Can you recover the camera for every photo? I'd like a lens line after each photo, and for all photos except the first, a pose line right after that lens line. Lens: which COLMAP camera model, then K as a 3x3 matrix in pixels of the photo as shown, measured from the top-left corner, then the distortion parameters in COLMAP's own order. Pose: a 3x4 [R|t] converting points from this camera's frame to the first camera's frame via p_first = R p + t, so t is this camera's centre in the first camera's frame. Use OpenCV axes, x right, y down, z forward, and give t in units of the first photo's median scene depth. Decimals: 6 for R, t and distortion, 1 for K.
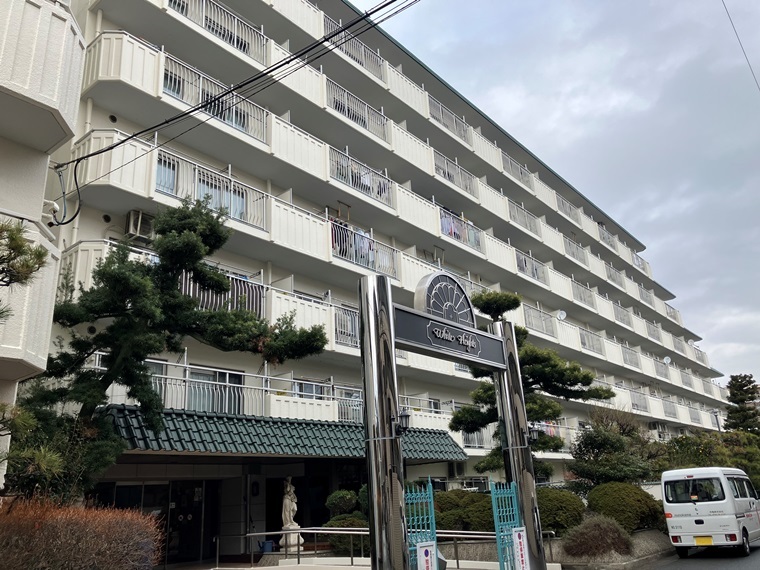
lens RADIAL K [[610.1, 0, 379.2], [0, 610.1, 279.4], [0, 0, 1]] dist [0.027763, -0.027450]
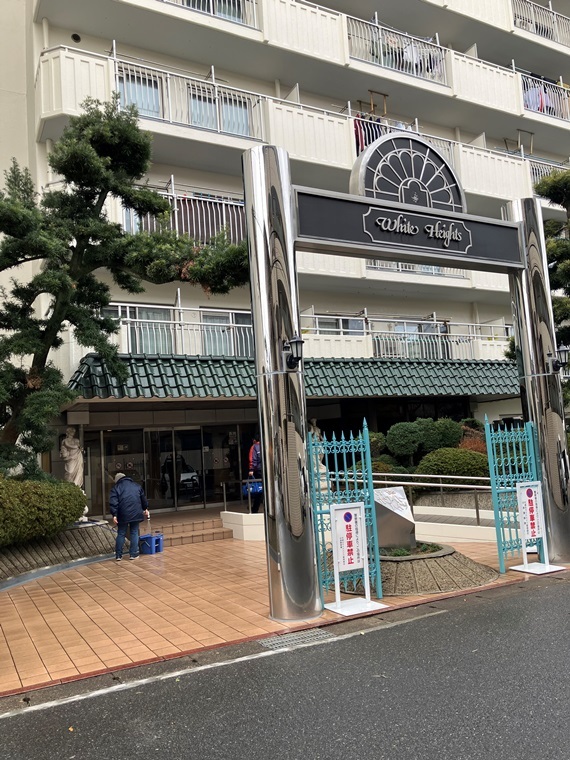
lens RADIAL K [[610.1, 0, 283.9], [0, 610.1, 387.7], [0, 0, 1]] dist [0.027763, -0.027450]
pose [[0.924562, -0.041411, -0.378774, 0.175813], [0.139422, 0.961906, 0.235155, 0.062321], [0.354607, -0.270225, 0.895116, 0.201821]]
